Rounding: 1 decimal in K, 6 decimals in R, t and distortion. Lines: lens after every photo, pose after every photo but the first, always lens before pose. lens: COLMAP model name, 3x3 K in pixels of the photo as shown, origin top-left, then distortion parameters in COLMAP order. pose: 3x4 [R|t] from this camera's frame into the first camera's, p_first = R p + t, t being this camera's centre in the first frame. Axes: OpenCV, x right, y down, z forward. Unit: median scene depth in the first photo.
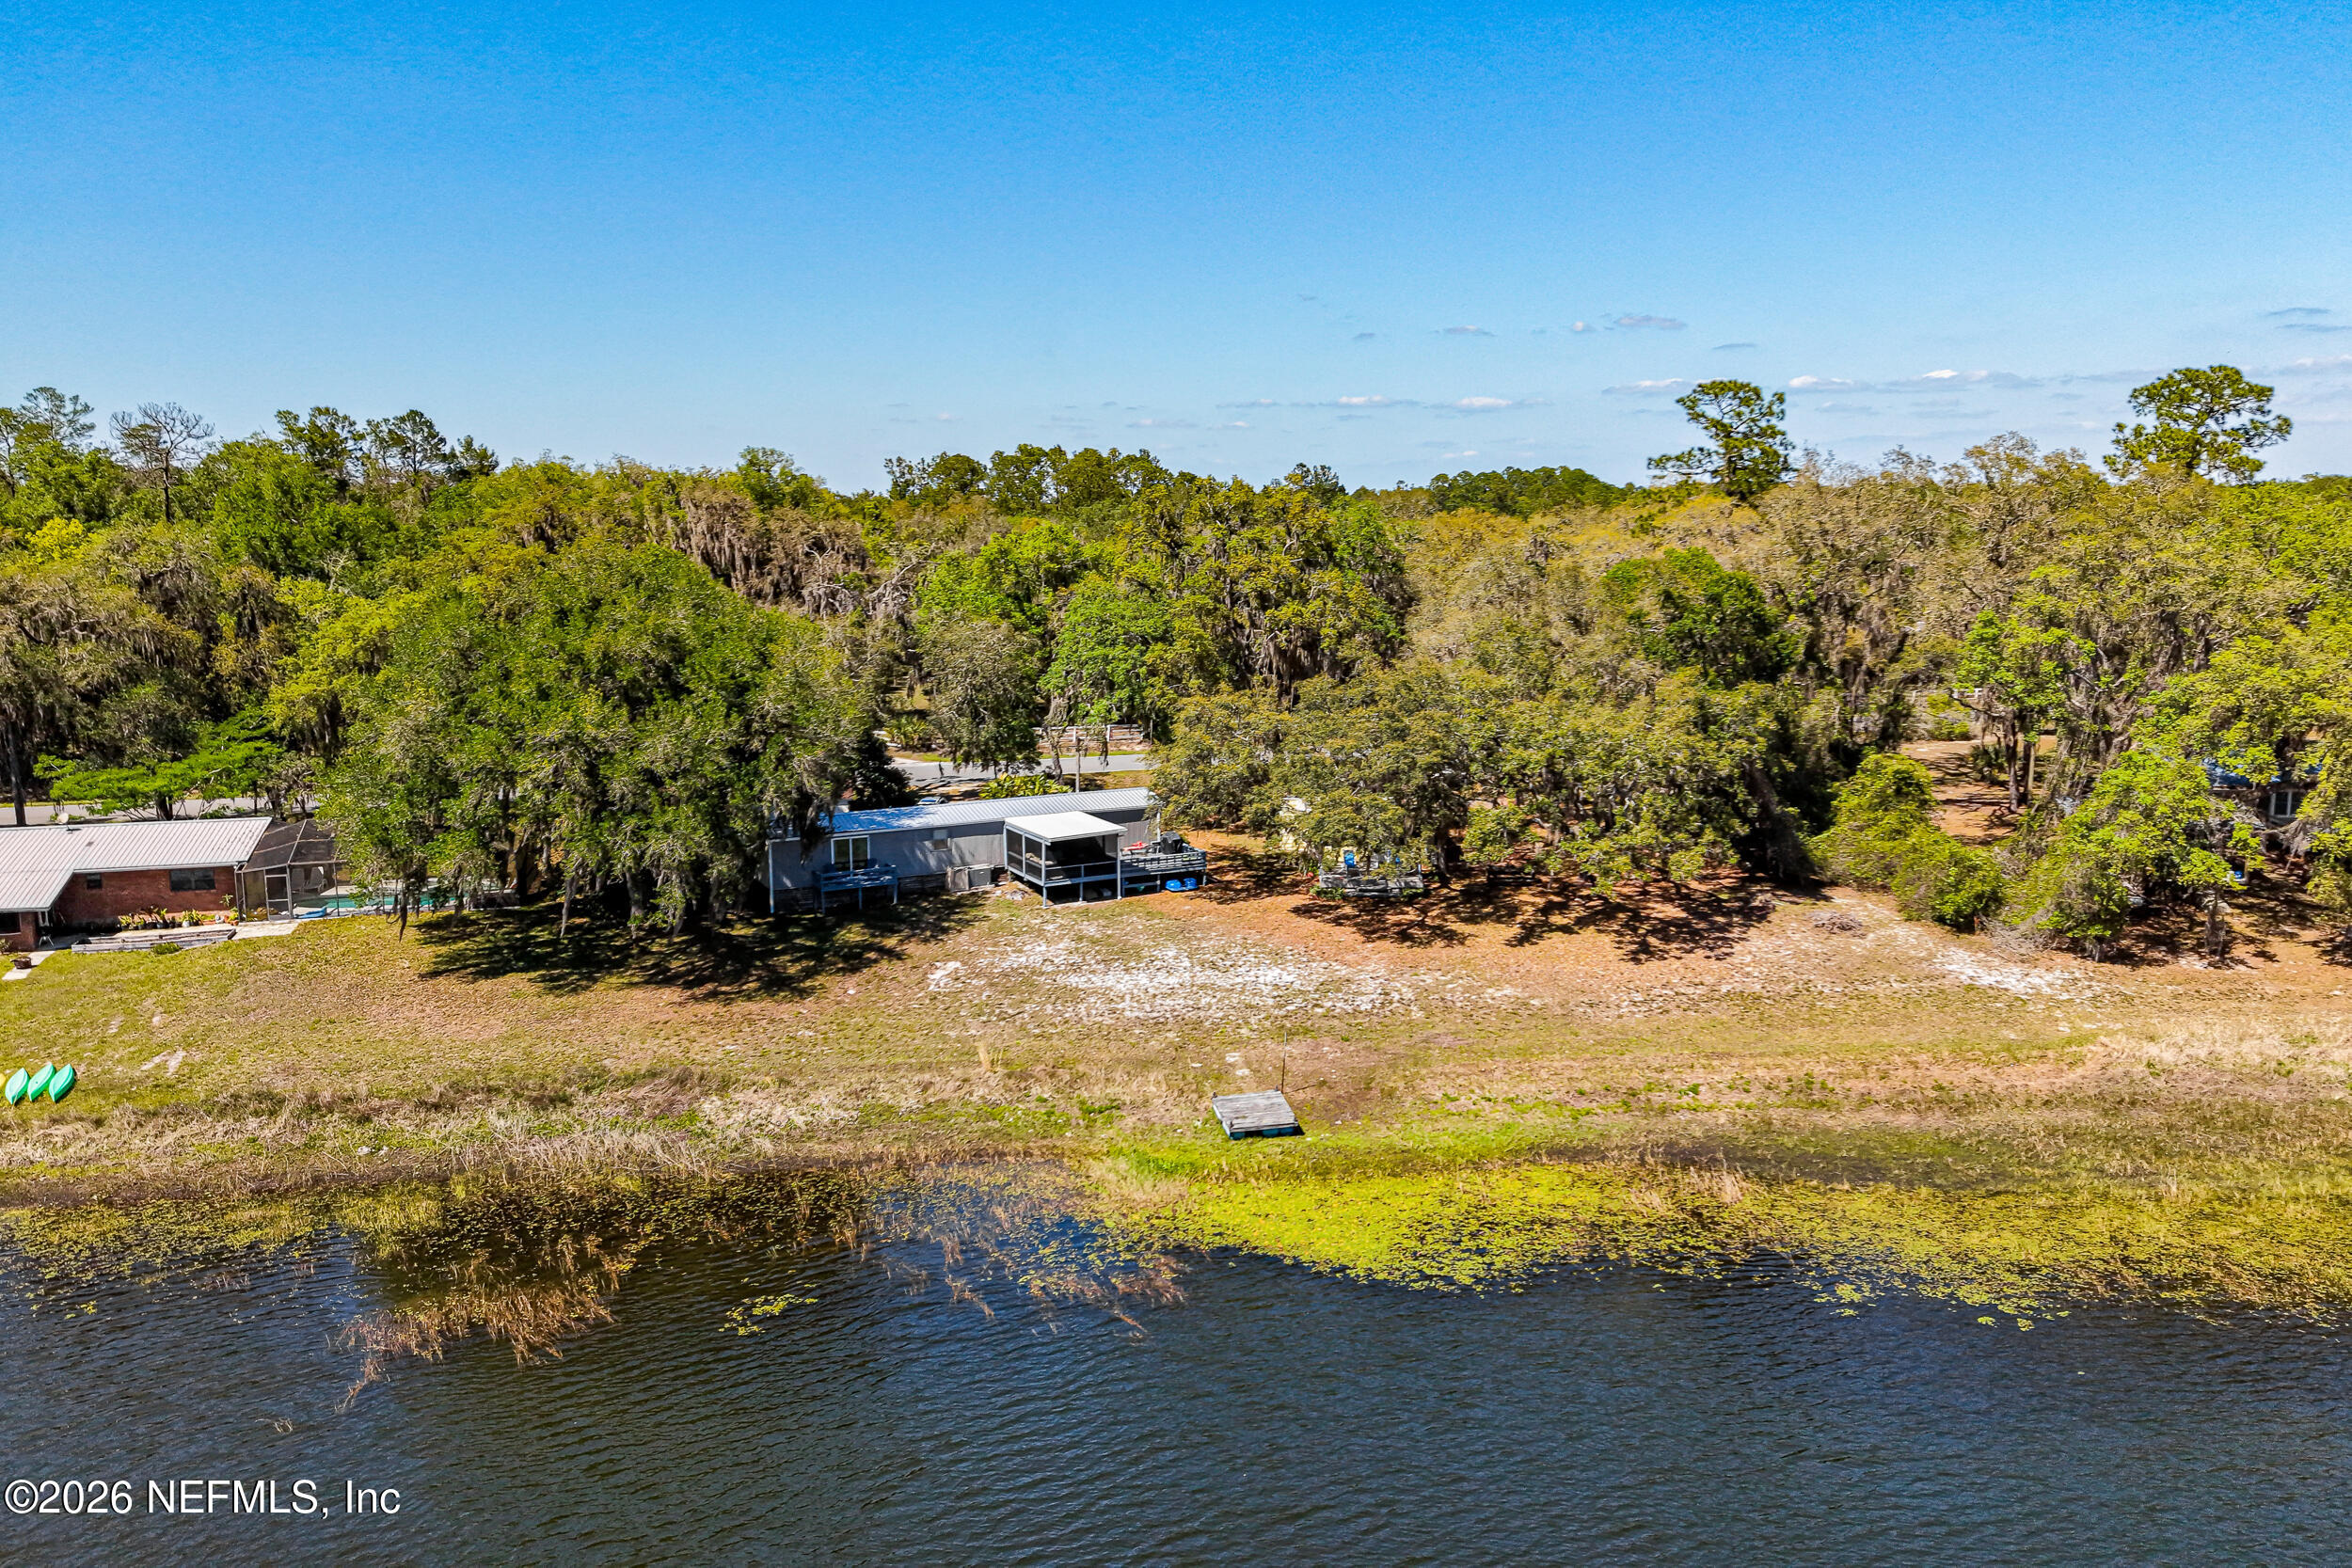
lens RADIAL K [[1806.0, 0, 1137.0], [0, 1806.0, 809.0], [0, 0, 1]] dist [0.193653, -0.505531]
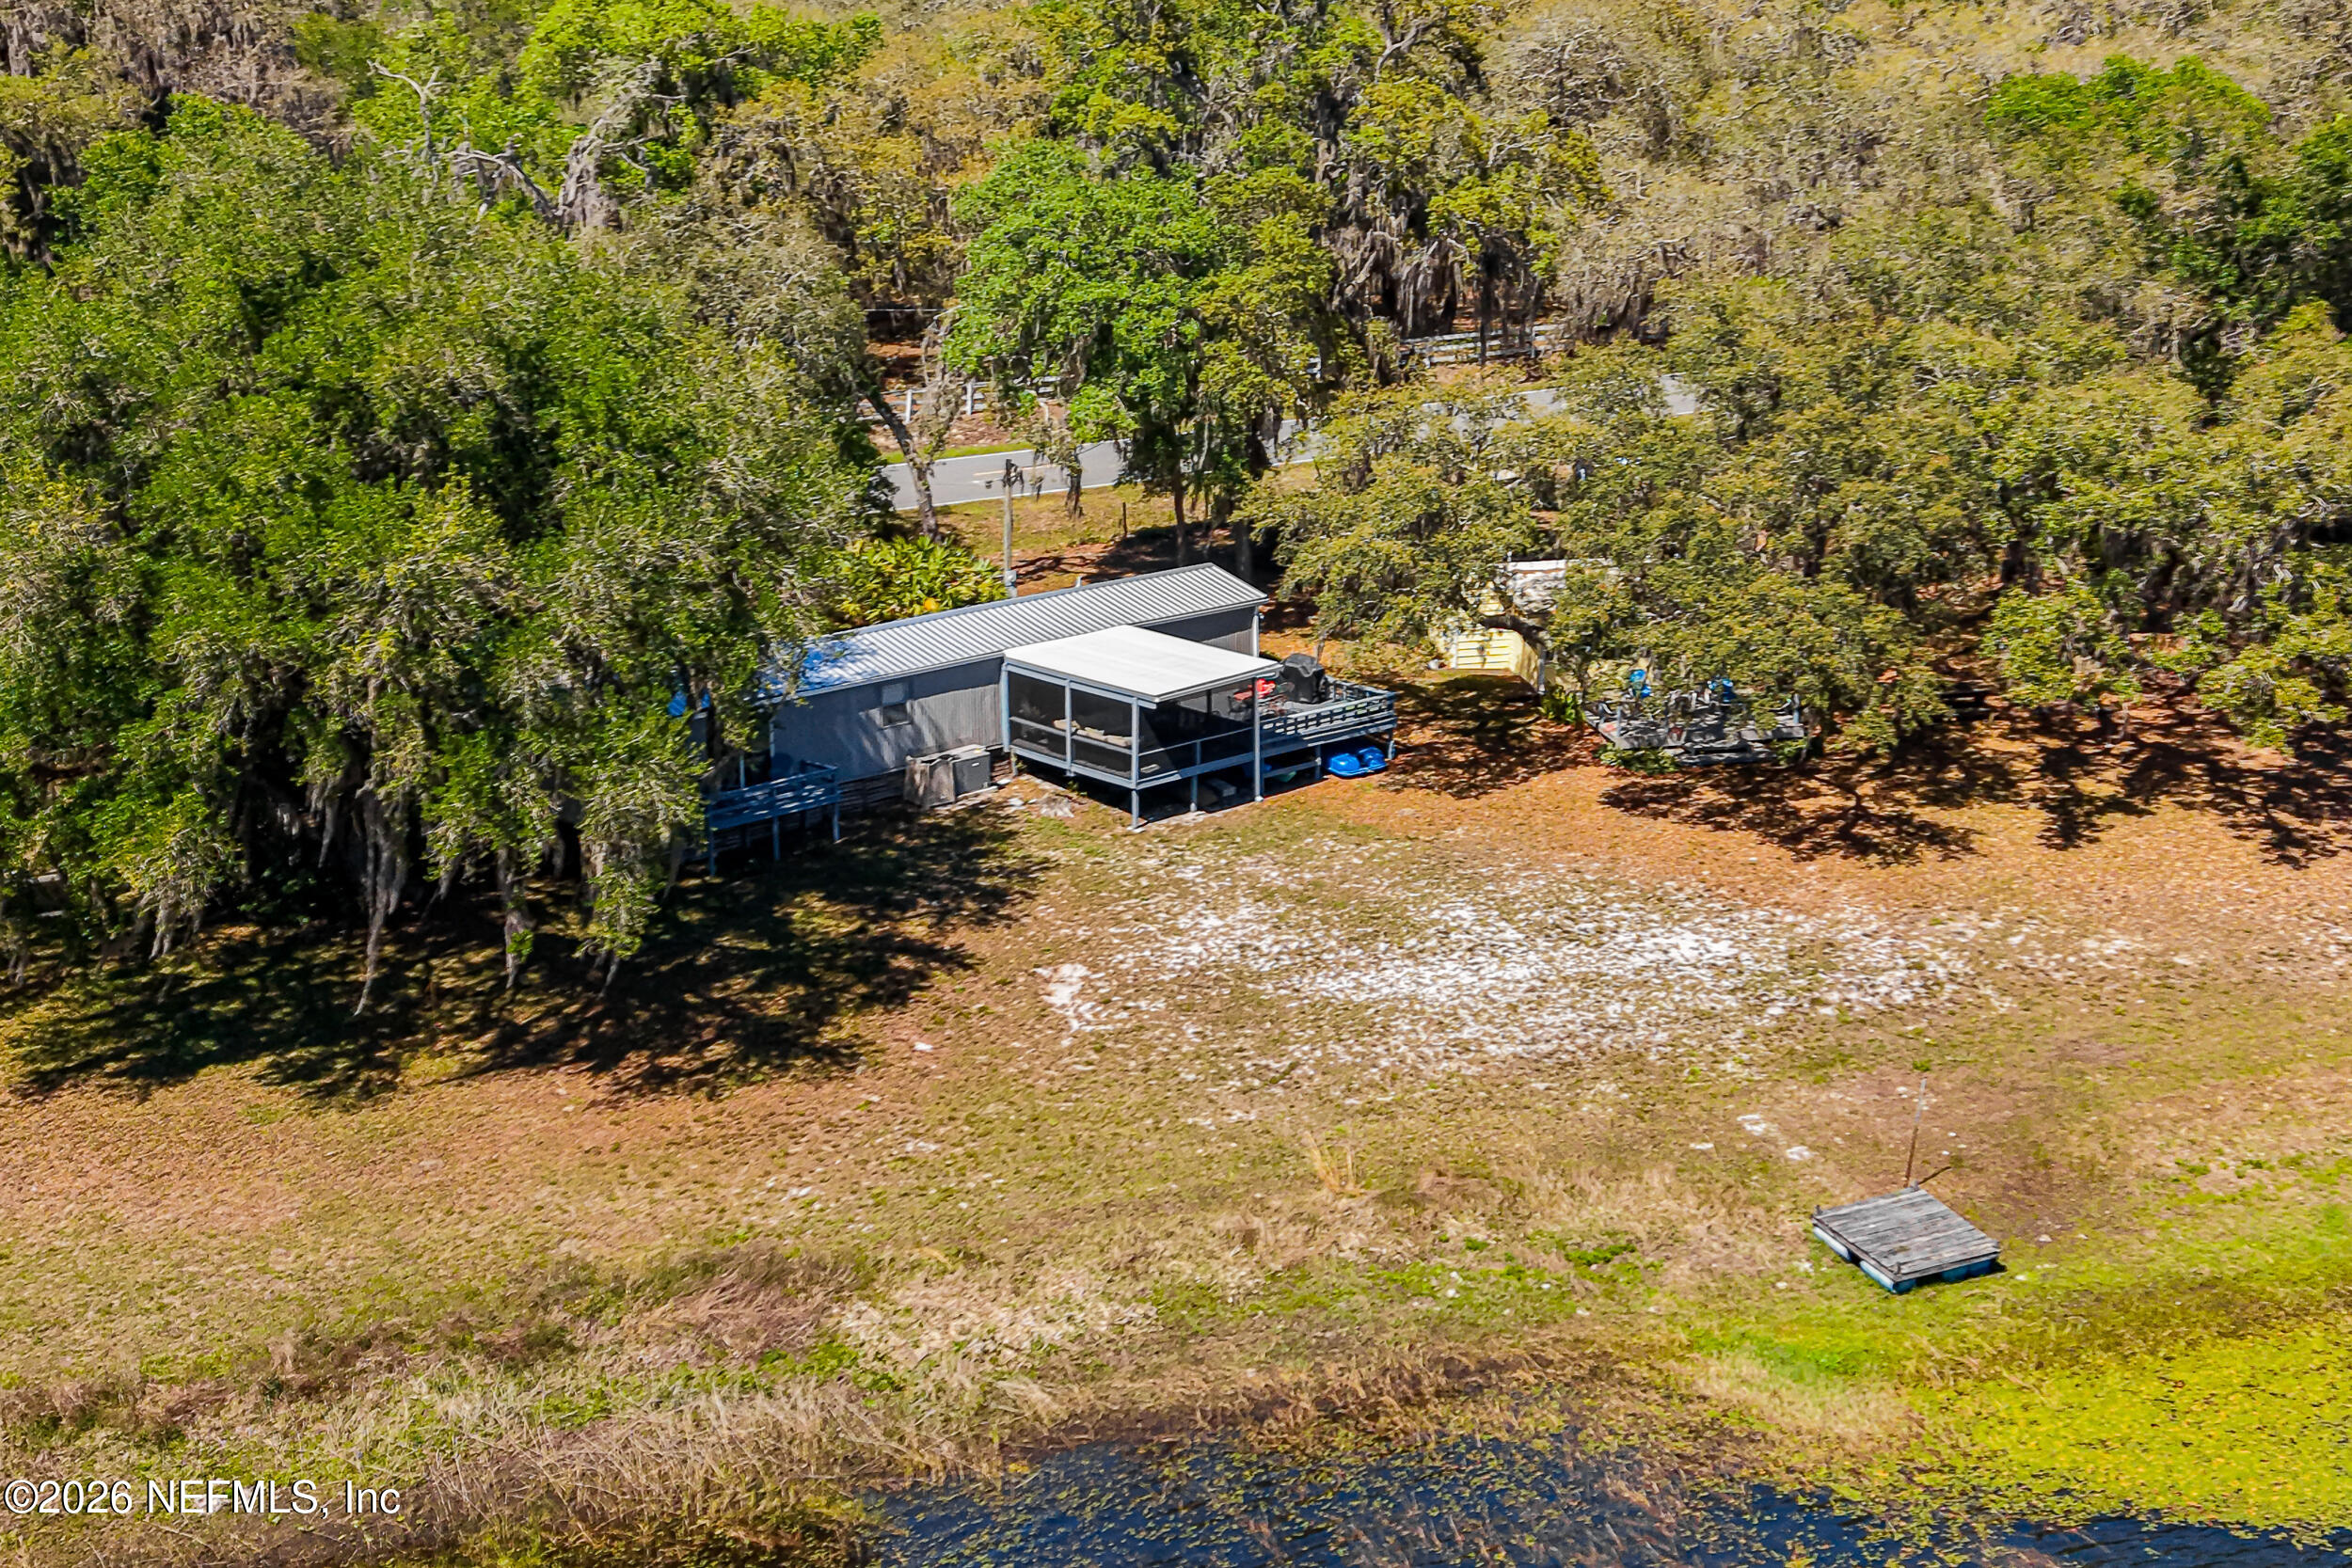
lens RADIAL K [[3622.1, 0, 1128.6], [0, 3622.1, 823.5], [0, 0, 1]] dist [0.213908, -0.704291]
pose [[0.963271, -0.071657, 0.258793, -0.336369], [0.042696, 0.992349, 0.115849, -0.068834], [-0.265114, -0.100545, 0.958960, 0.037562]]
